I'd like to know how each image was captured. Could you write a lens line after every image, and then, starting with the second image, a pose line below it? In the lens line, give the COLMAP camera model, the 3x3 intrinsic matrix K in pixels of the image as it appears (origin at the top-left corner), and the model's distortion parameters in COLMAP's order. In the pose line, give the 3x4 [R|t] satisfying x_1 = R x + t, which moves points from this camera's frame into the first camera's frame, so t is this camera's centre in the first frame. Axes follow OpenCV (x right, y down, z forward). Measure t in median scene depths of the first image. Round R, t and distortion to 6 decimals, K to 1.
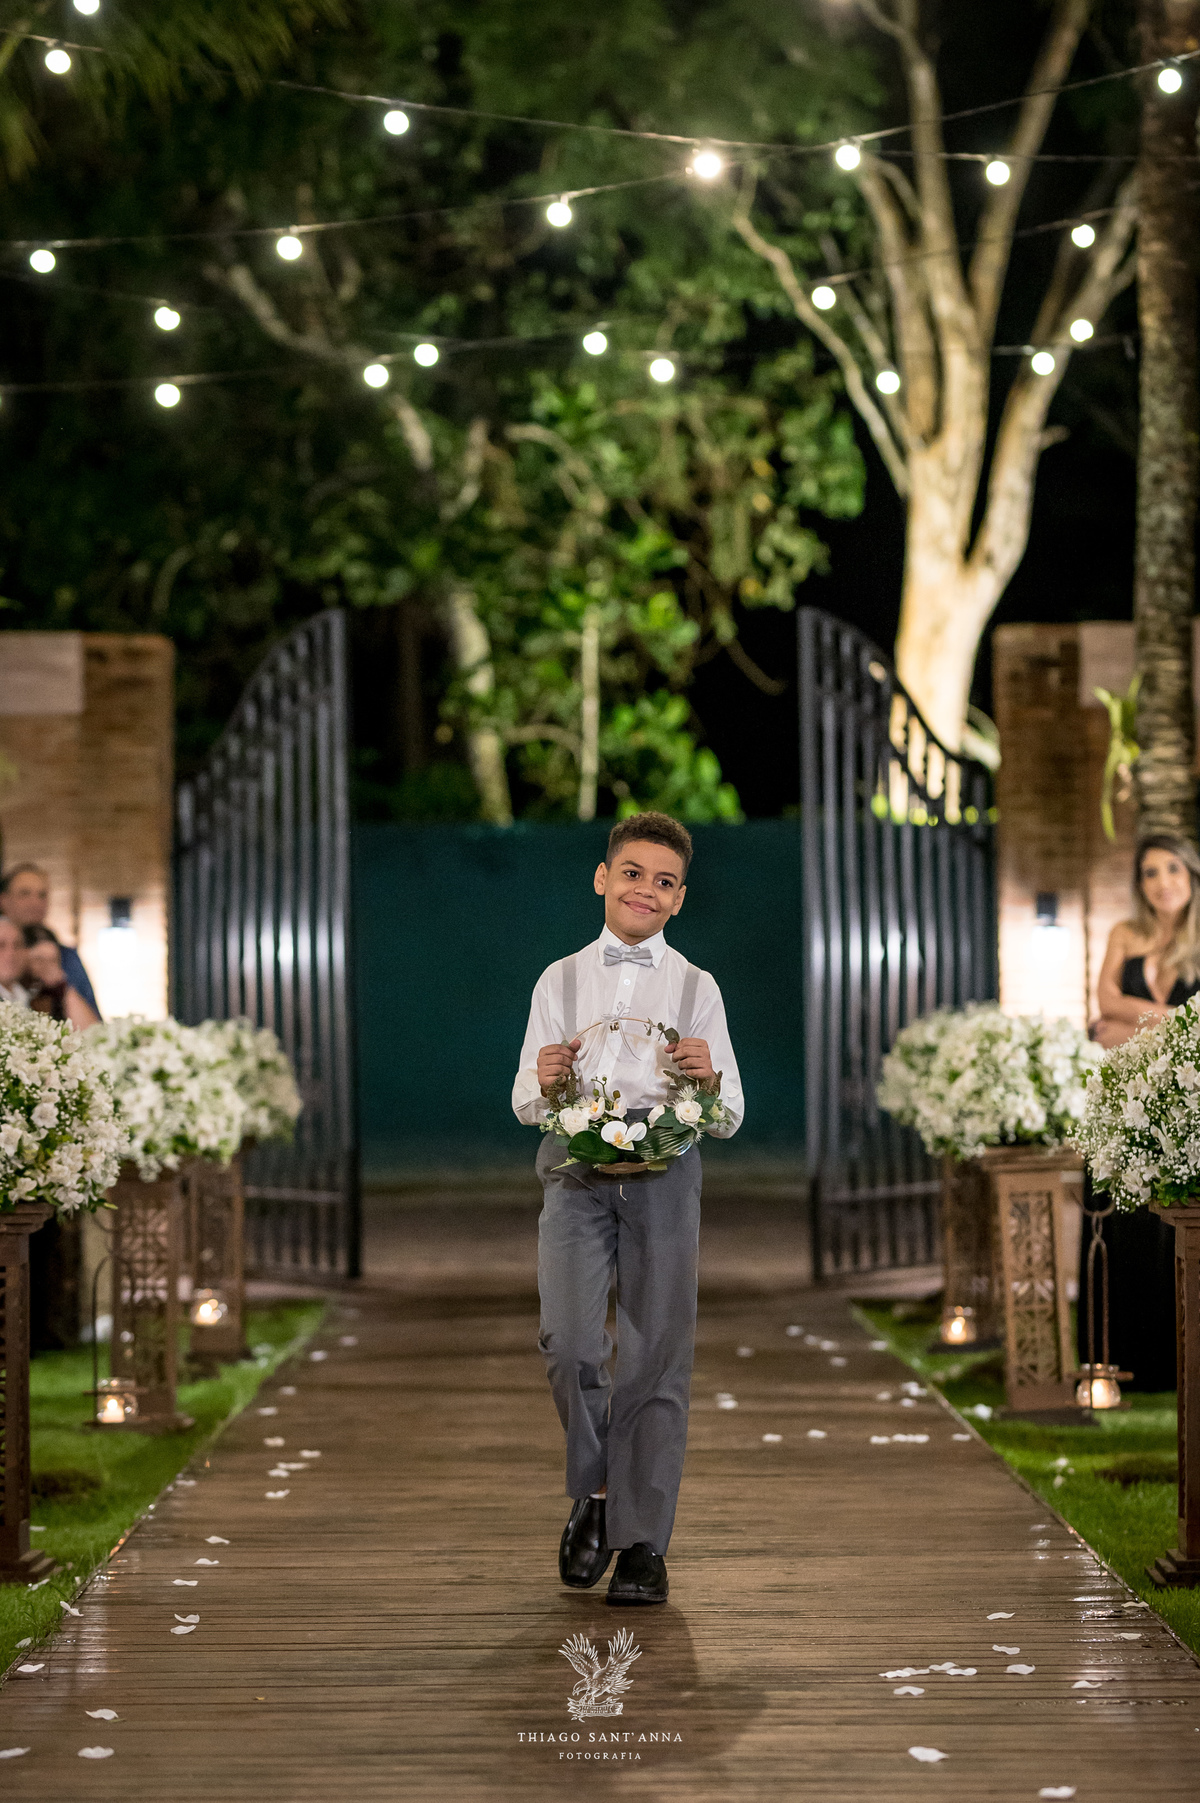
lens RADIAL K [[5168.4, 0, 680.9], [0, 5168.4, 971.3], [0, 0, 1]] dist [0.007960, 0.034485]
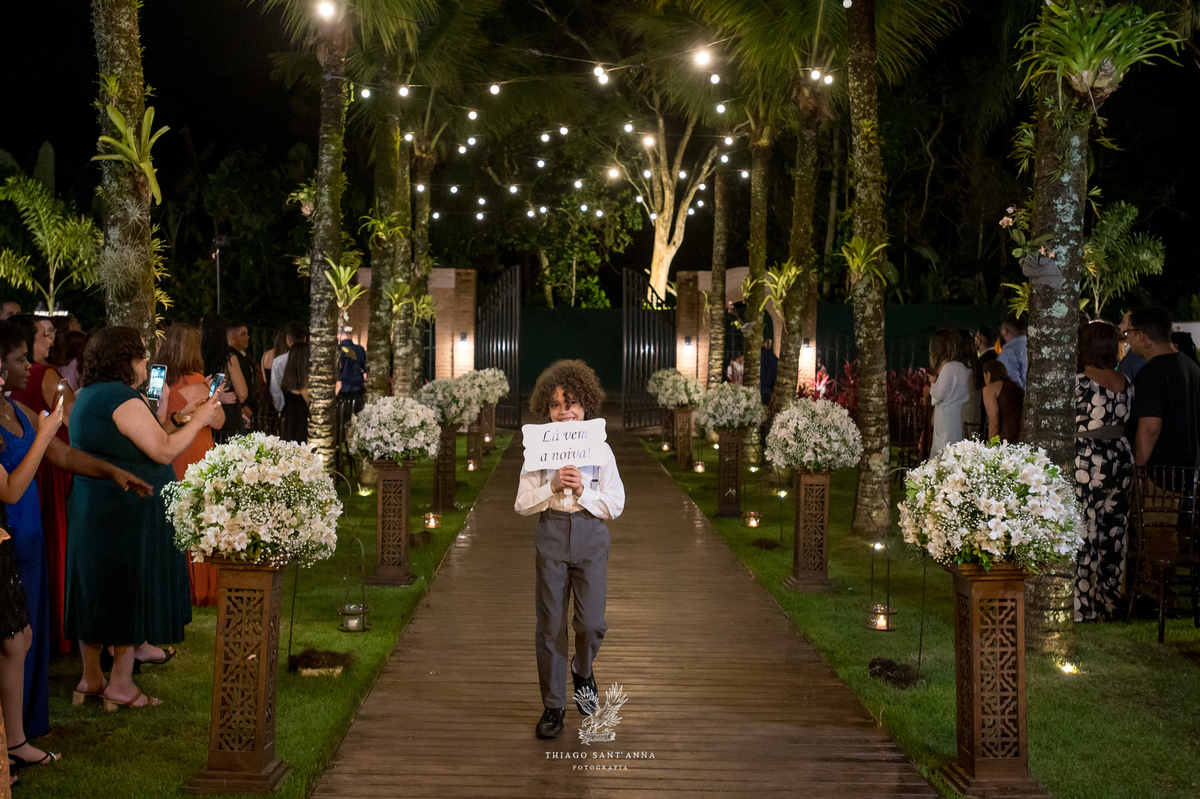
lens RADIAL K [[1315.7, 0, 563.2], [0, 1315.7, 406.3], [0, 0, 1]] dist [0.038158, 0.037573]
pose [[0.999582, 0.021057, -0.019818, -0.007884], [-0.019924, 0.998249, 0.055686, -0.018665], [0.020955, -0.055268, 0.998252, -0.061076]]
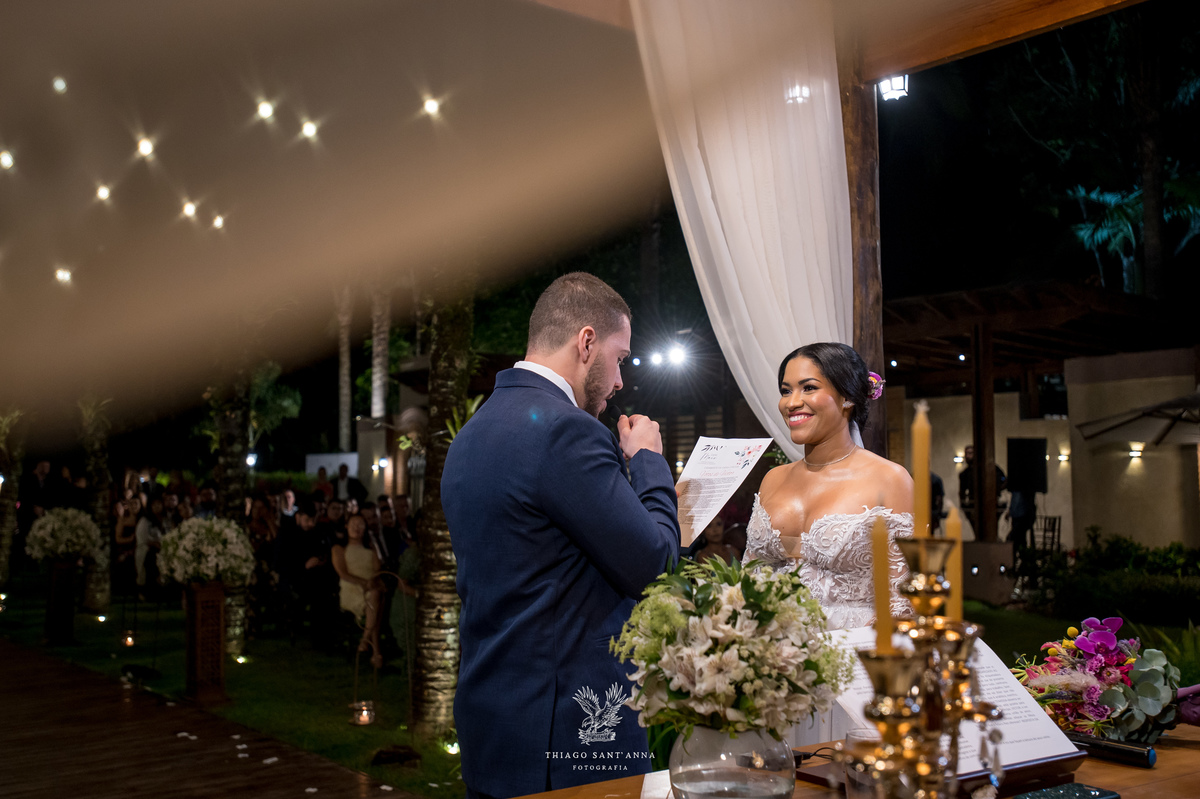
lens RADIAL K [[1228.6, 0, 595.0], [0, 1228.6, 380.5], [0, 0, 1]] dist [0.060005, 0.021852]
pose [[0.805071, 0.058768, 0.590260, -0.079465], [-0.015371, 0.996813, -0.078282, -0.016435], [-0.592979, 0.053949, 0.803408, -0.238898]]
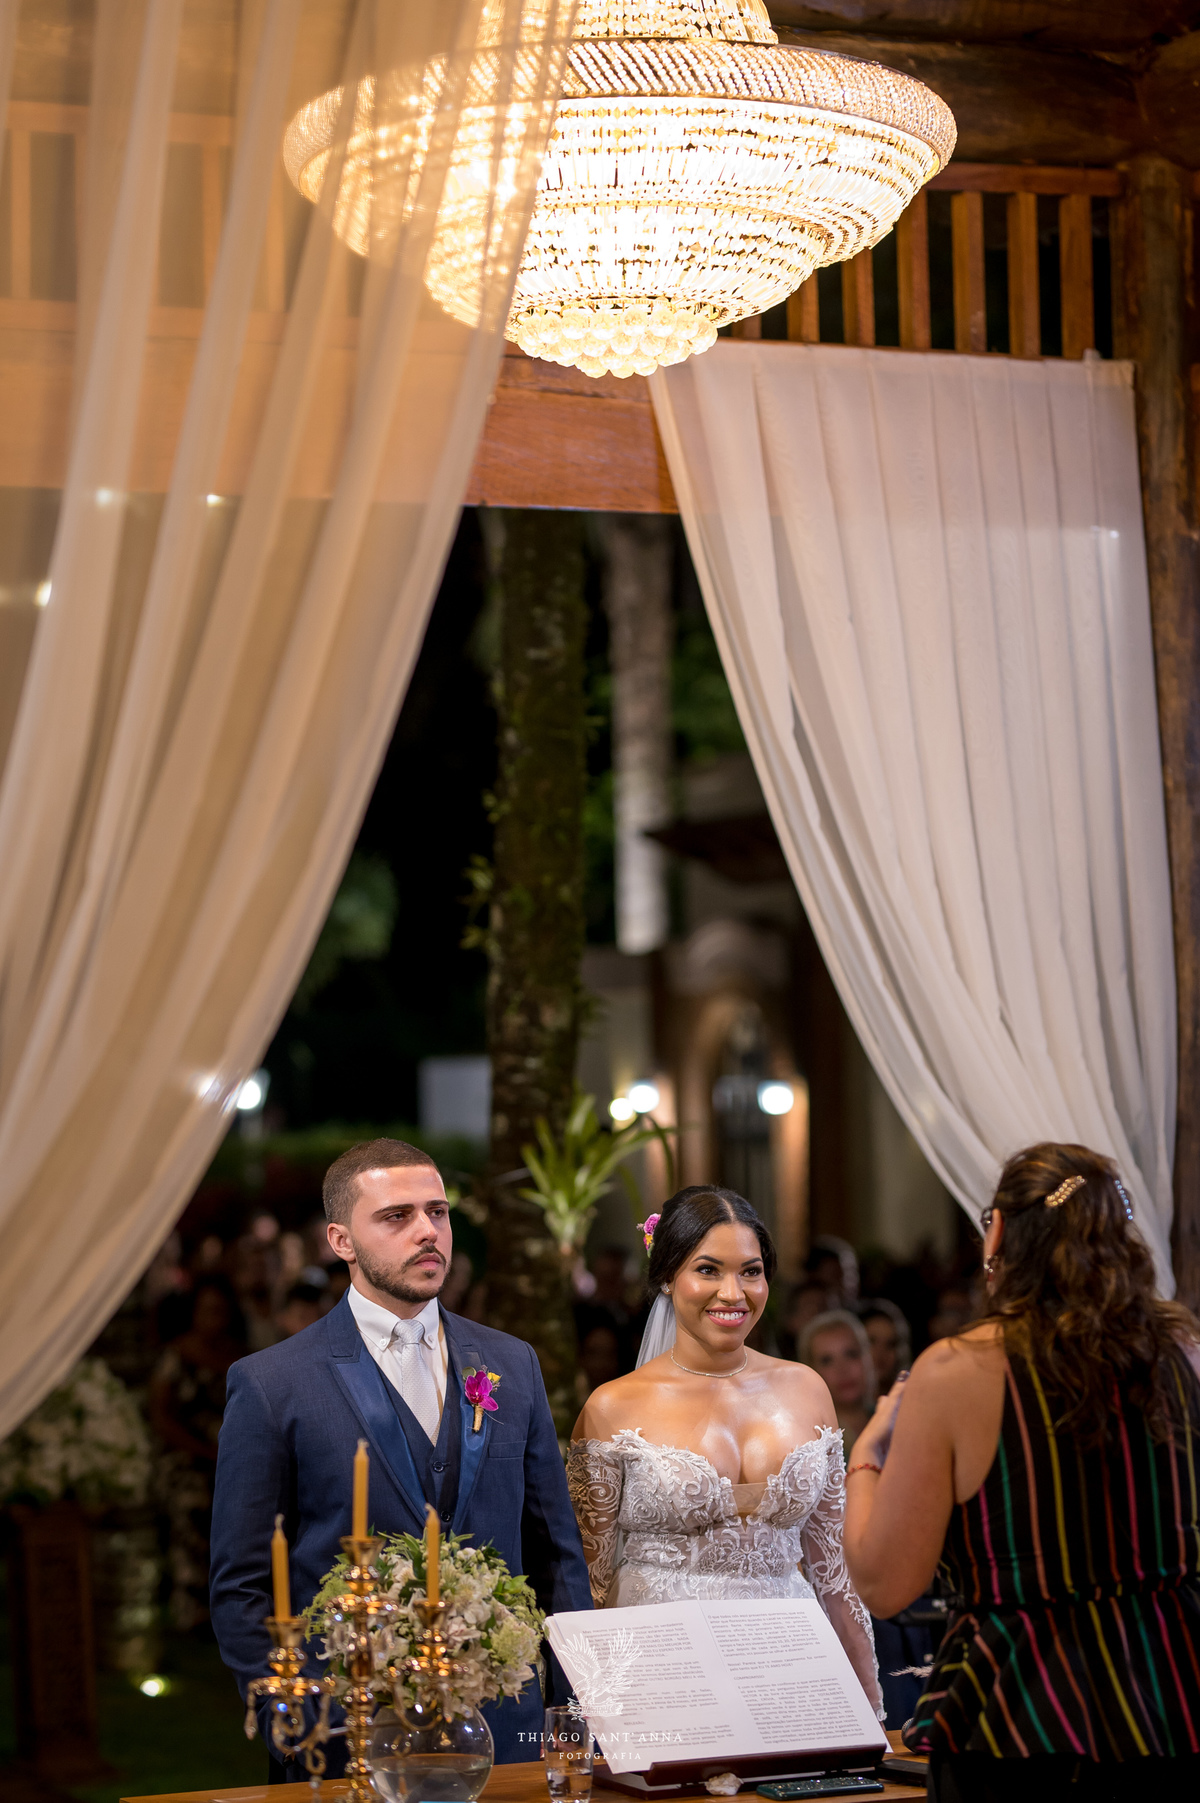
lens RADIAL K [[4509.3, 0, 600.0], [0, 4509.3, 901.5], [0, 0, 1]] dist [-0.020619, -0.191948]
pose [[0.909374, 0.006502, 0.415928, -0.135703], [0.009722, 0.999273, -0.036876, -0.042291], [-0.415865, 0.037577, 0.908650, -0.457987]]
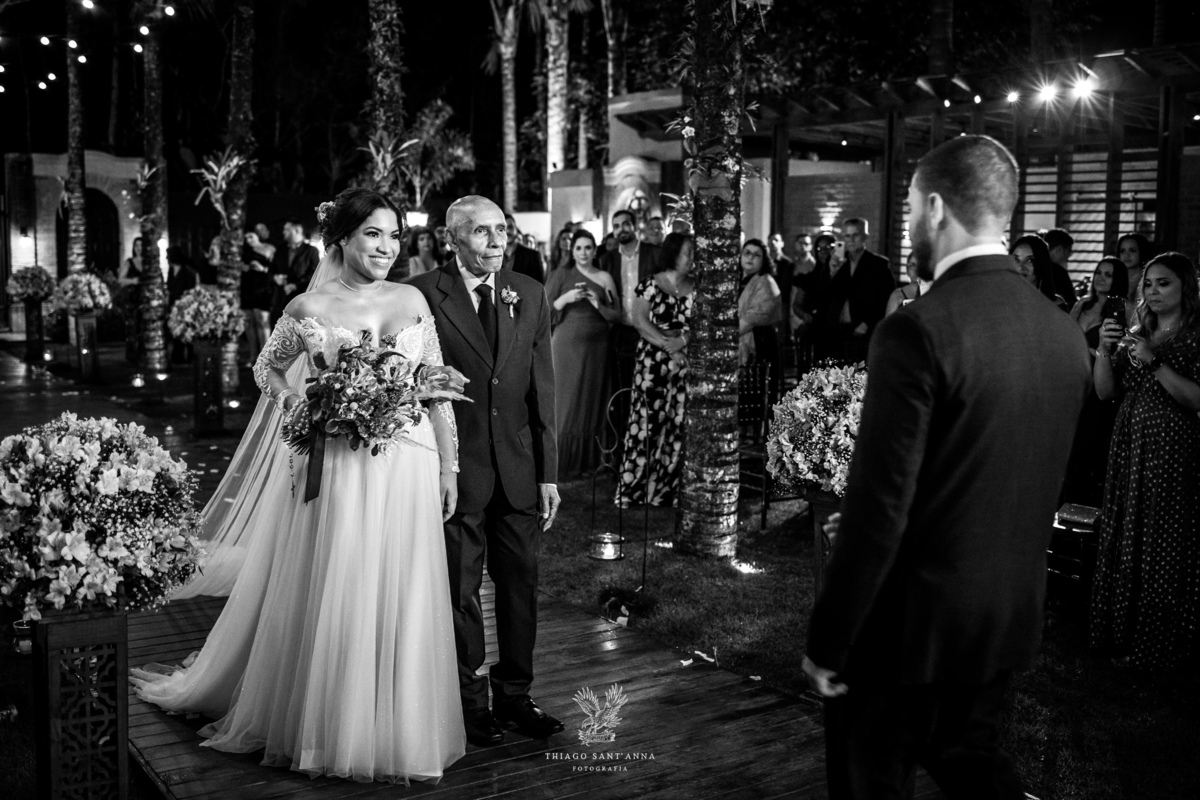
lens RADIAL K [[1308.7, 0, 600.0], [0, 1308.7, 400.0], [0, 0, 1]] dist [-0.080869, 0.065102]
pose [[0.841587, -0.046156, 0.538145, -0.096144], [-0.026051, 0.991714, 0.125799, -0.022618], [-0.539492, -0.119890, 0.833411, 0.008244]]
